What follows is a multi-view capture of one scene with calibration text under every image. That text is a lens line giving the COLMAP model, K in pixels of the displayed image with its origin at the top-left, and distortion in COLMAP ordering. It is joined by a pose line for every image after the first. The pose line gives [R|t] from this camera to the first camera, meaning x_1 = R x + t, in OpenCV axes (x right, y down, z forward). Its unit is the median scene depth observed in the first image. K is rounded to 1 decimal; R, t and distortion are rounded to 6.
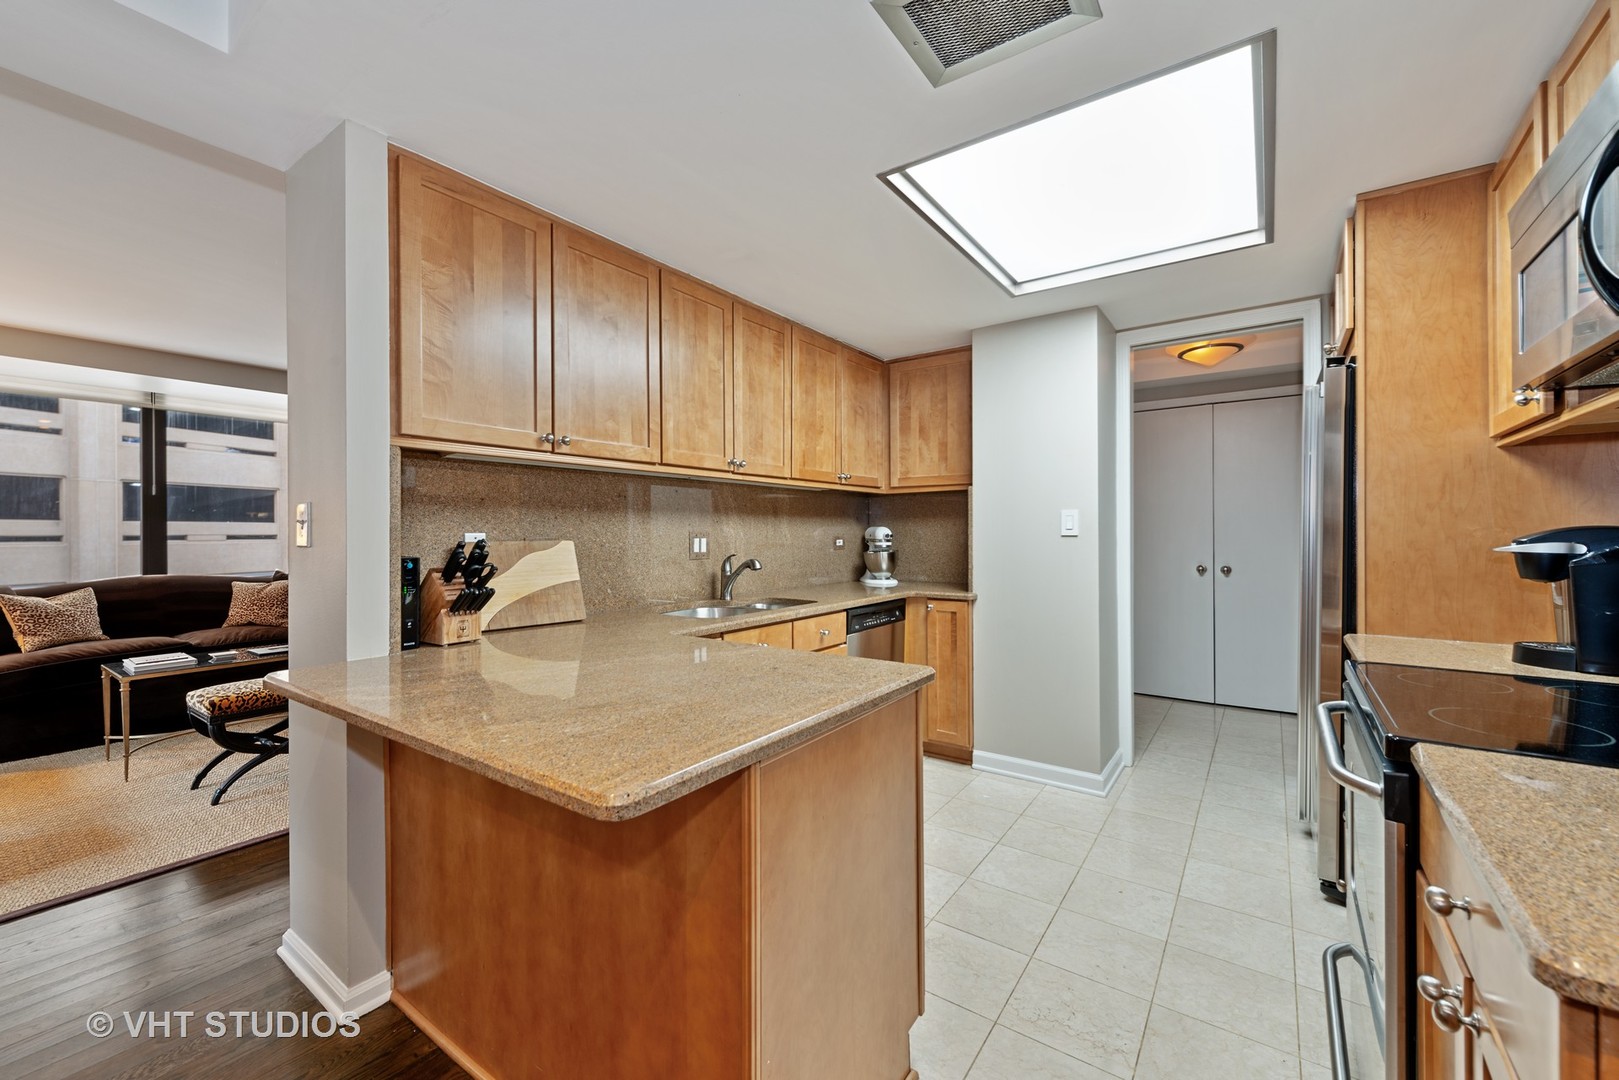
lens RADIAL K [[643.4, 0, 803.1], [0, 643.4, 530.6], [0, 0, 1]] dist [0.000687, 0.000082]
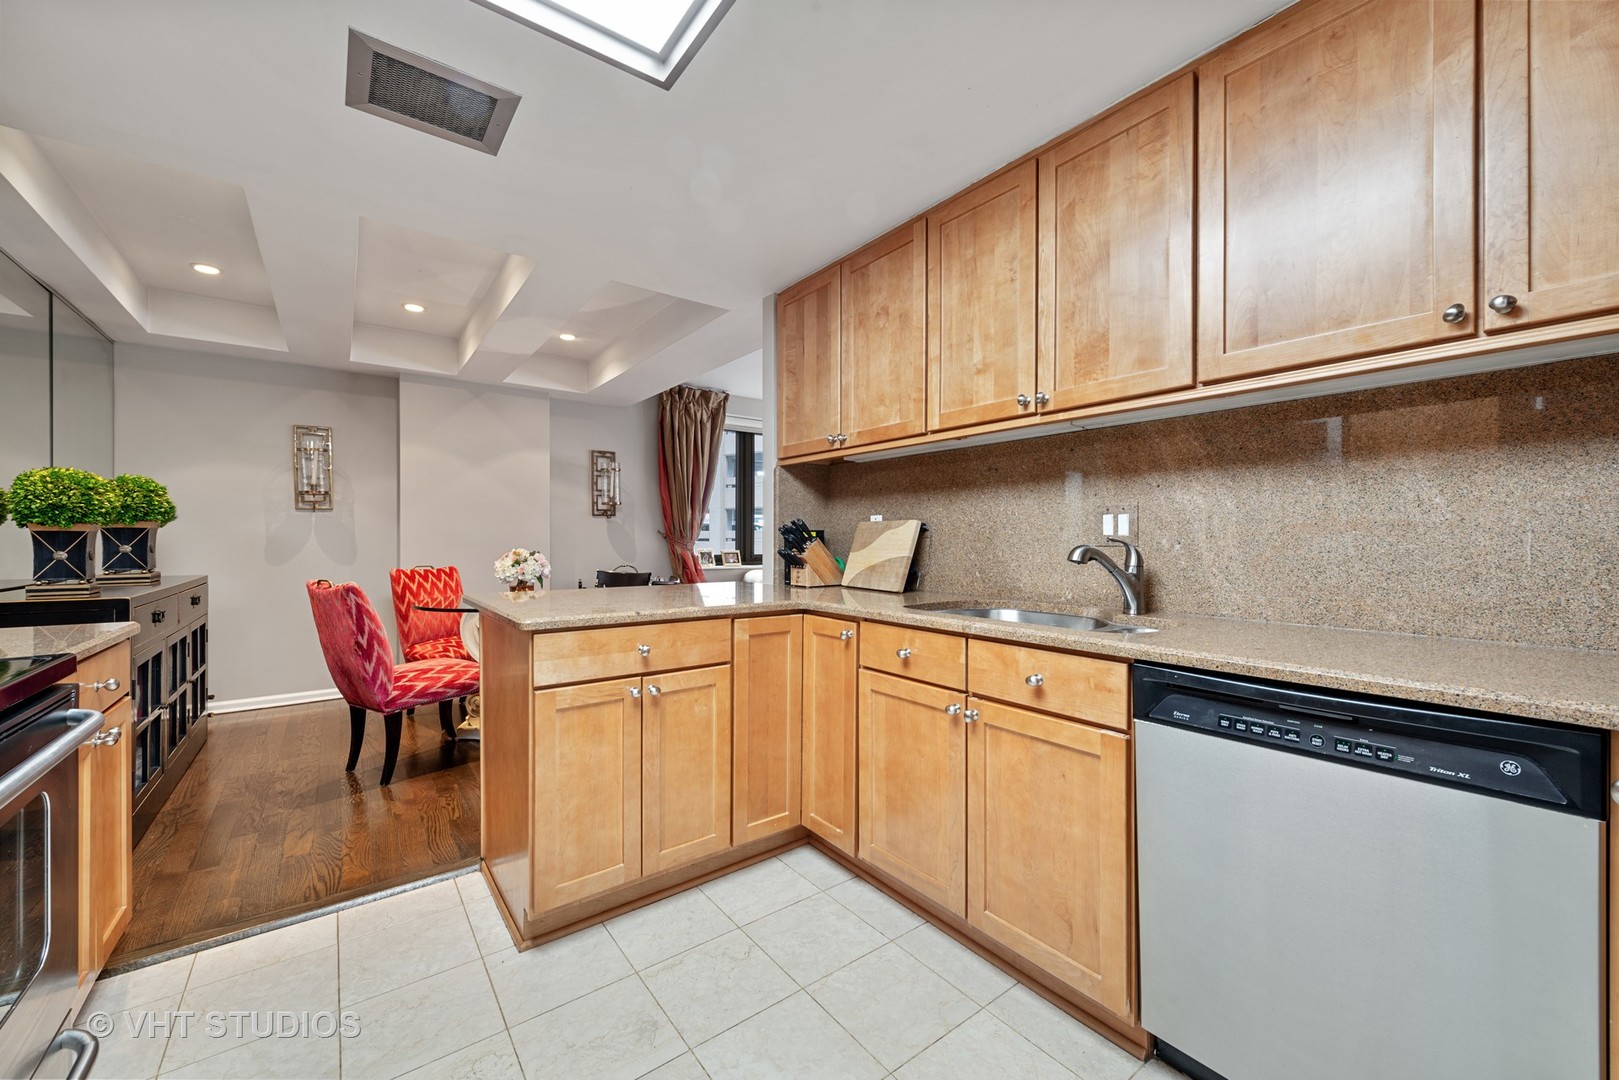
lens RADIAL K [[626.2, 0, 809.5], [0, 626.2, 540.0], [0, 0, 1]] dist [0.000325, 0.000011]
pose [[-0.306400, 0.005435, -0.951887, 0.620870], [0.002262, 0.999985, 0.004981, 0.039212], [0.951900, -0.000627, -0.306408, 1.031319]]
